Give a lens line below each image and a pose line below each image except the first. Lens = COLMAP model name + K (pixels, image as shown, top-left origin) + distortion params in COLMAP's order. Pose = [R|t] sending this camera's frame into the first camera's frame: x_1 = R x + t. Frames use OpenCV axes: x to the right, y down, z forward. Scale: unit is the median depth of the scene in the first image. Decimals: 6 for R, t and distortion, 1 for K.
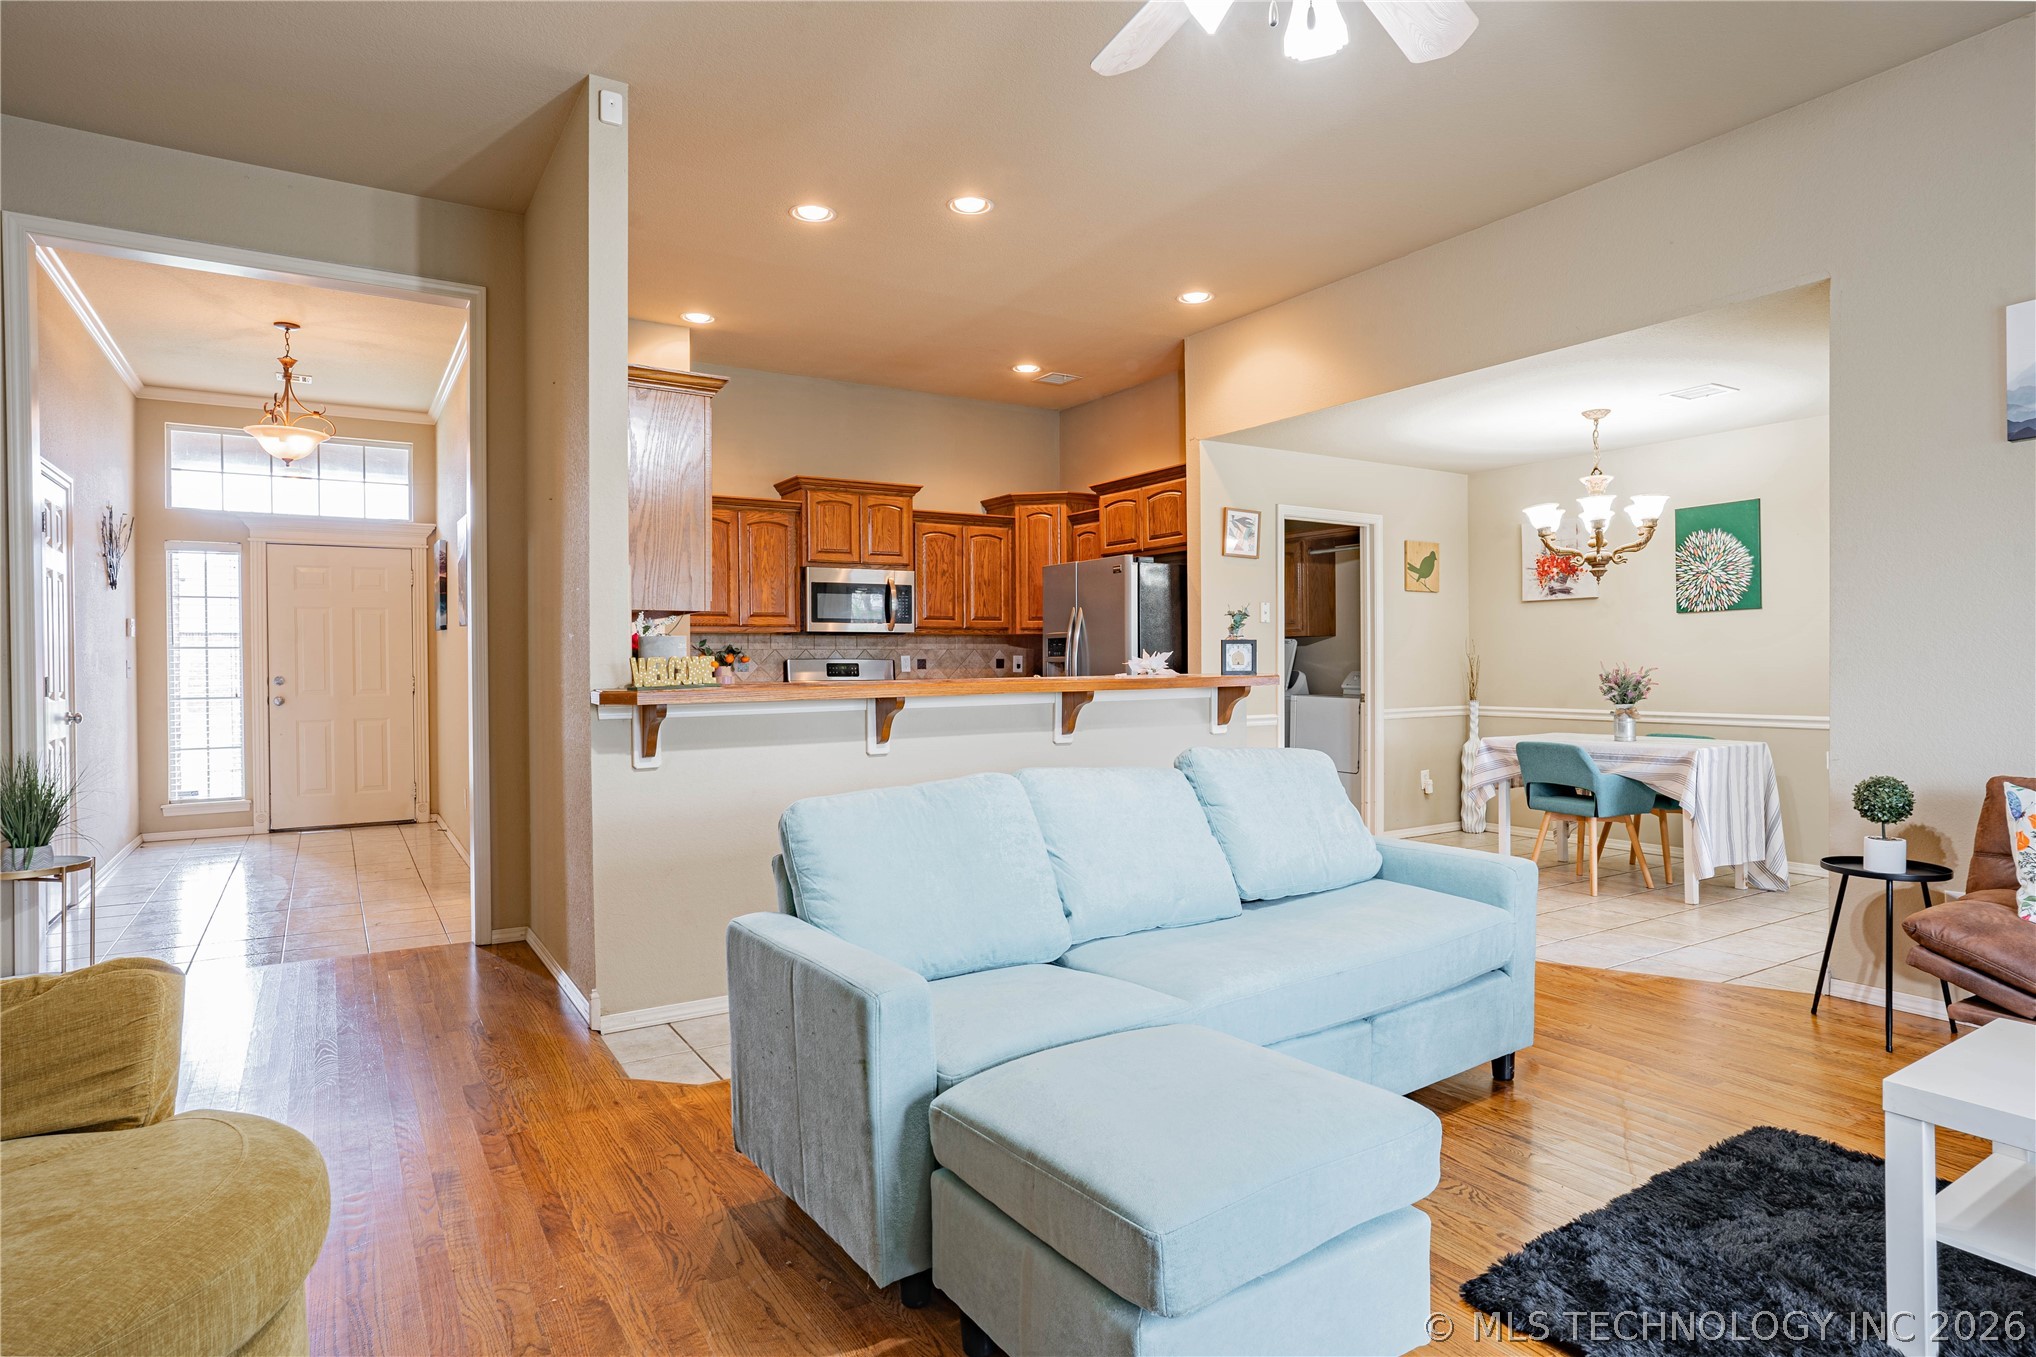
lens RADIAL K [[1119.1, 0, 1017.6], [0, 1119.1, 673.5], [0, 0, 1]] dist [-0.054282, 0.041316]
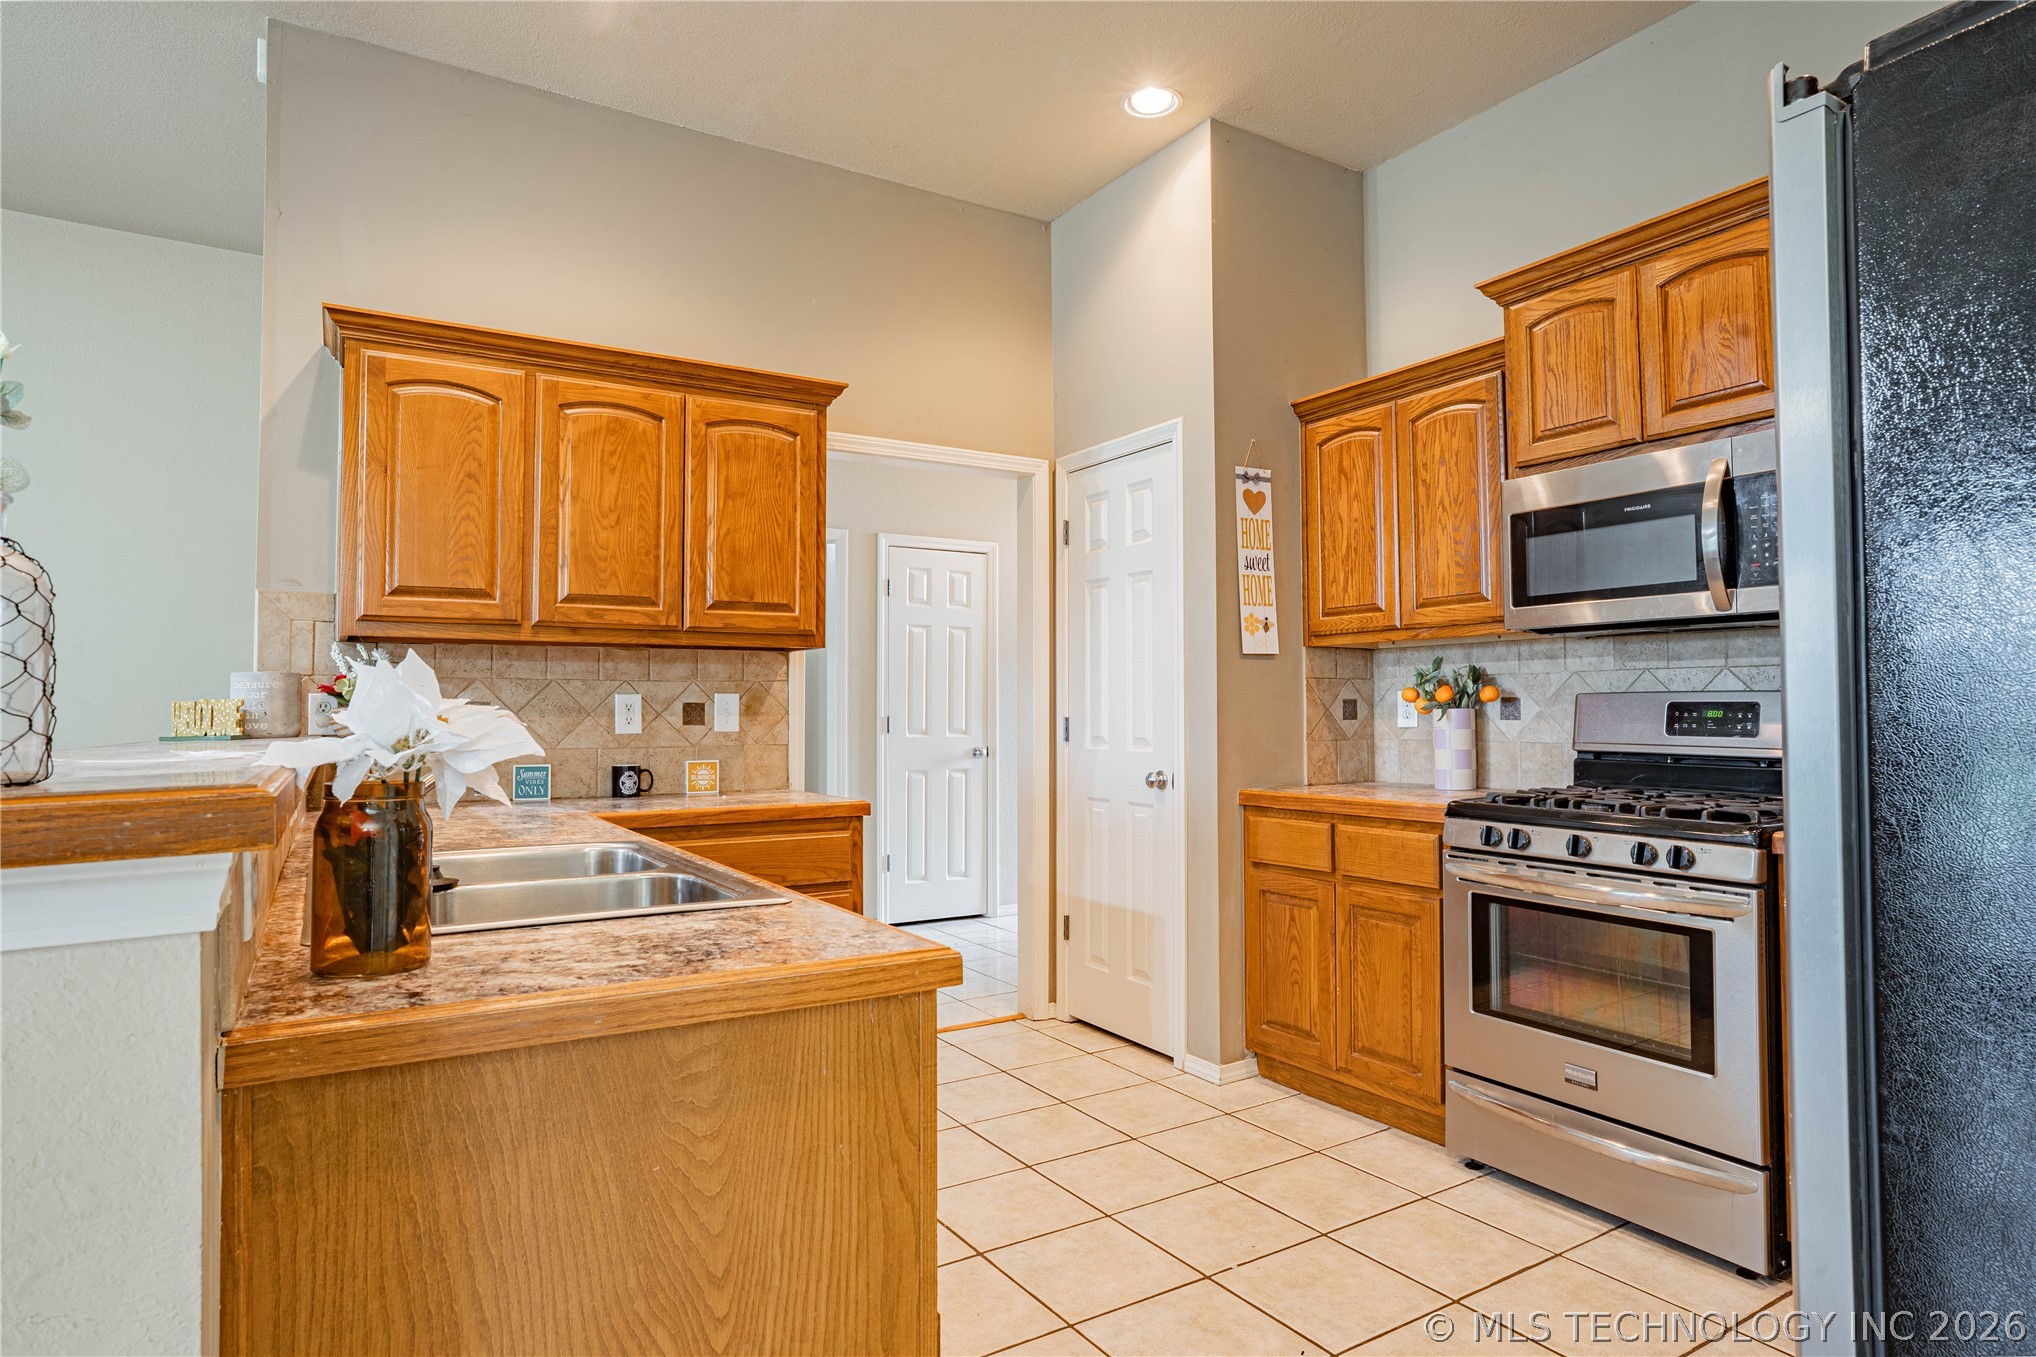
lens RADIAL K [[1130.1, 0, 1019.0], [0, 1130.1, 672.6], [0, 0, 1]] dist [-0.050135, 0.034201]
pose [[-0.000547, -0.026347, -0.999653, 0.249970], [-0.004681, 0.999642, -0.026344, -0.008857], [0.999989, 0.004665, -0.000670, 0.824909]]
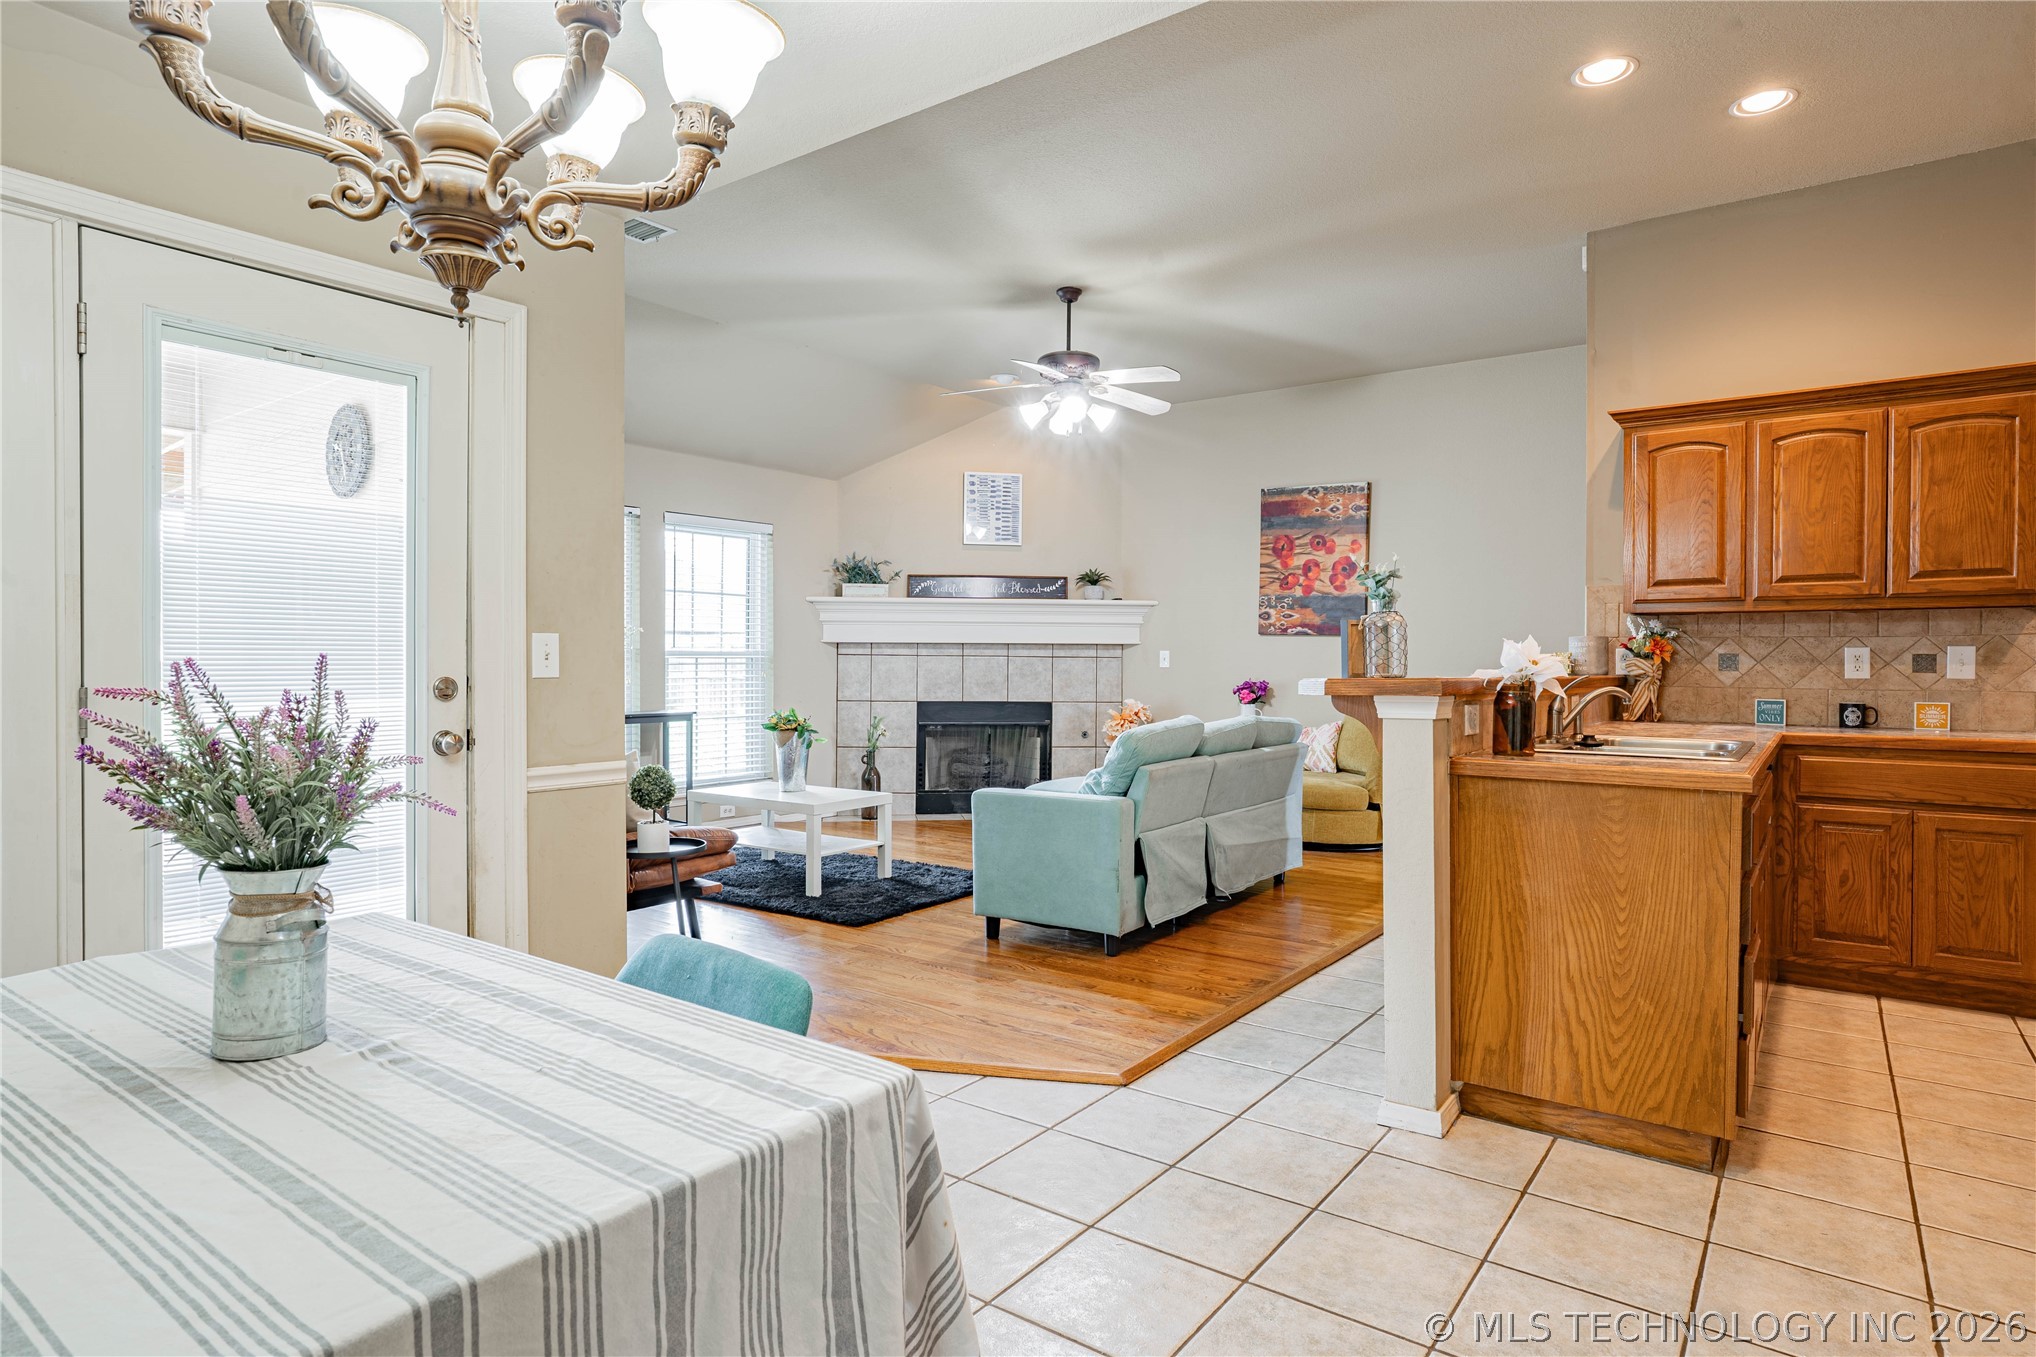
lens RADIAL K [[1119.1, 0, 1017.6], [0, 1119.1, 673.5], [0, 0, 1]] dist [-0.054282, 0.041316]
pose [[-0.929308, 0.007973, -0.369220, 0.421823], [-0.000313, 0.999750, 0.022376, -0.010701], [0.369305, 0.020910, -0.929073, 1.055801]]
